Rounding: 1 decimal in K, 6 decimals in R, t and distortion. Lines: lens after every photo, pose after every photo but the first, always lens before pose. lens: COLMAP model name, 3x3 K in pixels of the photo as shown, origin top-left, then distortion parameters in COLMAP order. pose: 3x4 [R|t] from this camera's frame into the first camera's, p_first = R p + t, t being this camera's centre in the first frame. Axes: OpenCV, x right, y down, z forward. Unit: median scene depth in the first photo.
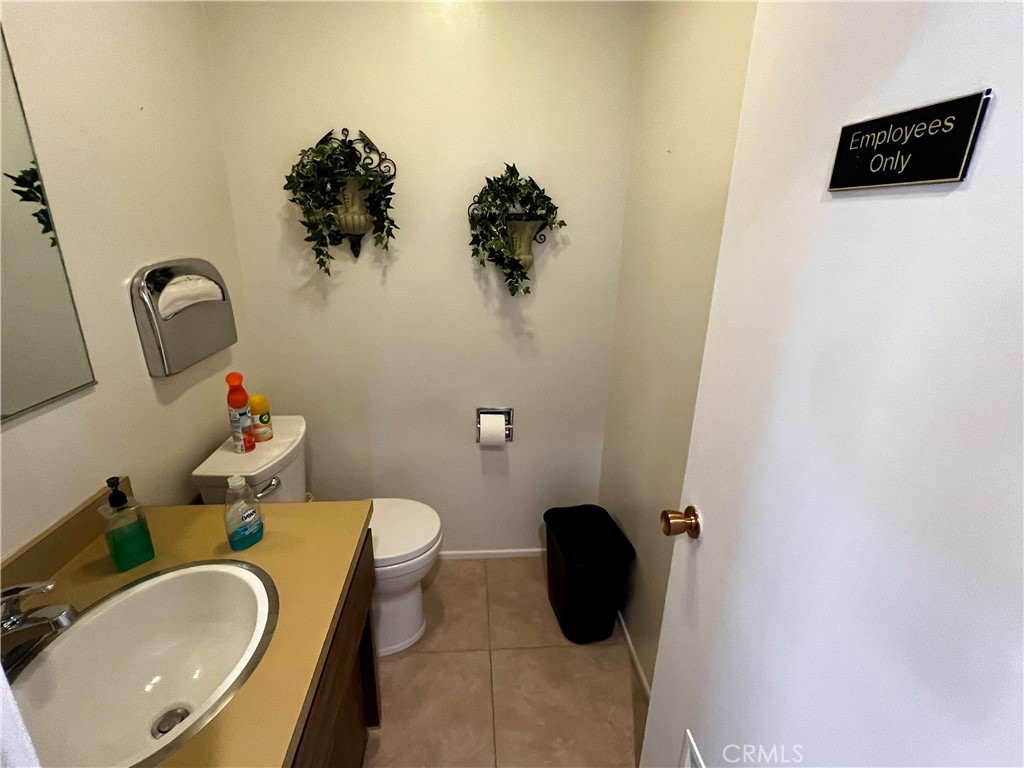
lens RADIAL K [[480.2, 0, 512.0], [0, 480.2, 384.0], [0, 0, 1]] dist [-0.002742, -0.000229]
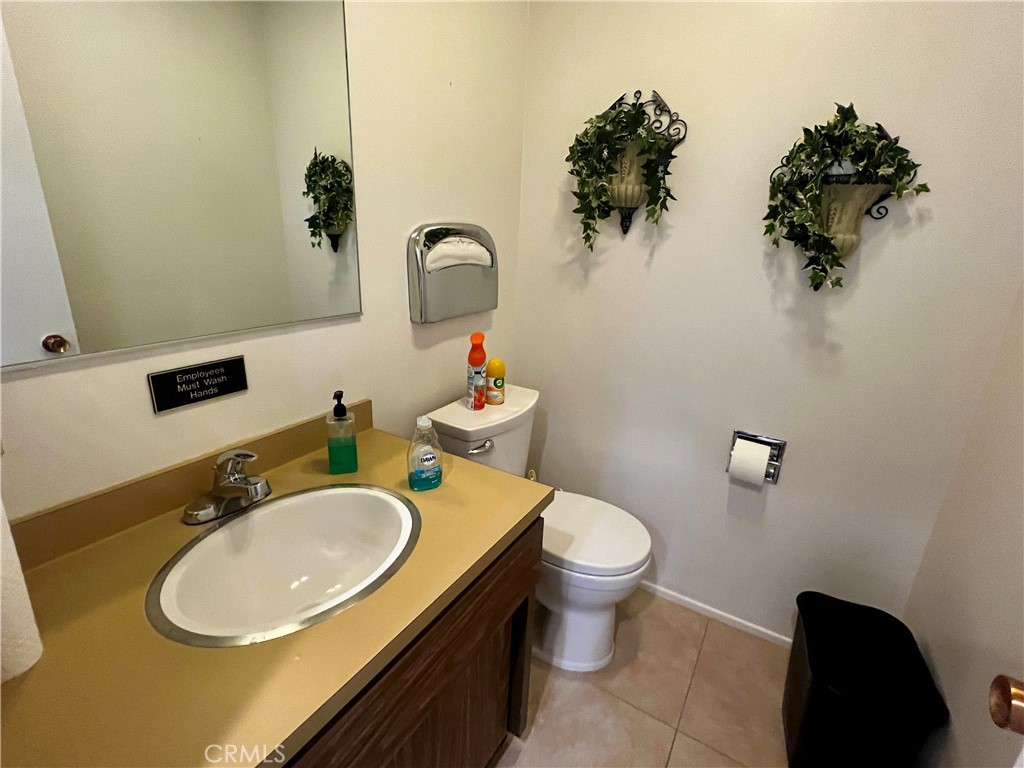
lens RADIAL K [[480.2, 0, 512.0], [0, 480.2, 384.0], [0, 0, 1]] dist [-0.002742, -0.000229]
pose [[0.803663, 0.189018, -0.564267, 0.078133], [-0.206322, 0.977903, 0.033721, 0.031429], [0.558172, 0.089321, 0.824903, 0.160728]]
